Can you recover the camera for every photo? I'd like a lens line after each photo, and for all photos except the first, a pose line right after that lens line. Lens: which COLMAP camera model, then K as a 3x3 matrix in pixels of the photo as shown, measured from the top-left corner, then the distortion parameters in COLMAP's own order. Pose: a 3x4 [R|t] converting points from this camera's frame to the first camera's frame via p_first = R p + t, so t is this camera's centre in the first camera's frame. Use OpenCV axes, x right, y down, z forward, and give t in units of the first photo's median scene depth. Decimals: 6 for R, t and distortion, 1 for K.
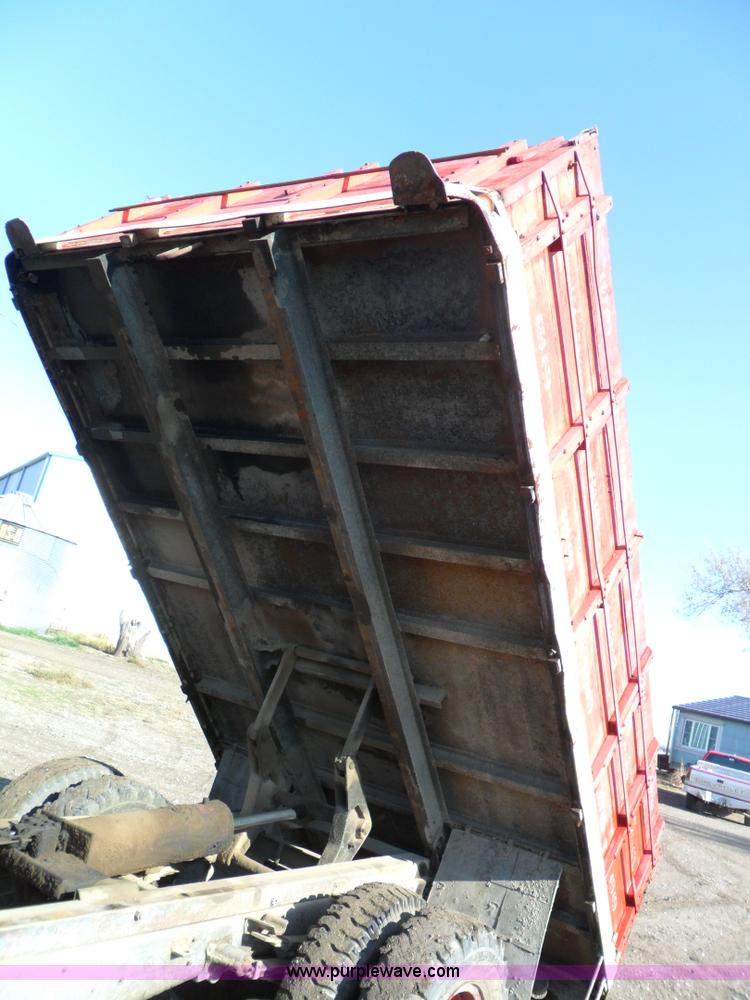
lens RADIAL K [[803.8, 0, 378.6], [0, 803.8, 506.4], [0, 0, 1]] dist [-0.016720, 0.010326]
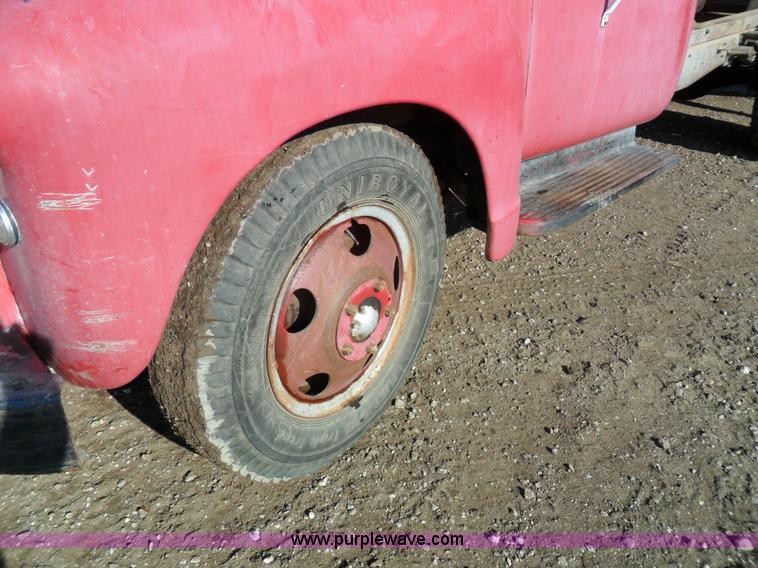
lens RADIAL K [[609.2, 0, 388.8], [0, 609.2, 285.8], [0, 0, 1]] dist [-0.016720, 0.010326]
pose [[0.939497, -0.088645, -0.330890, -0.405151], [0.280389, 0.753911, 0.594138, -0.080038], [0.196794, -0.650969, 0.733152, -0.434916]]
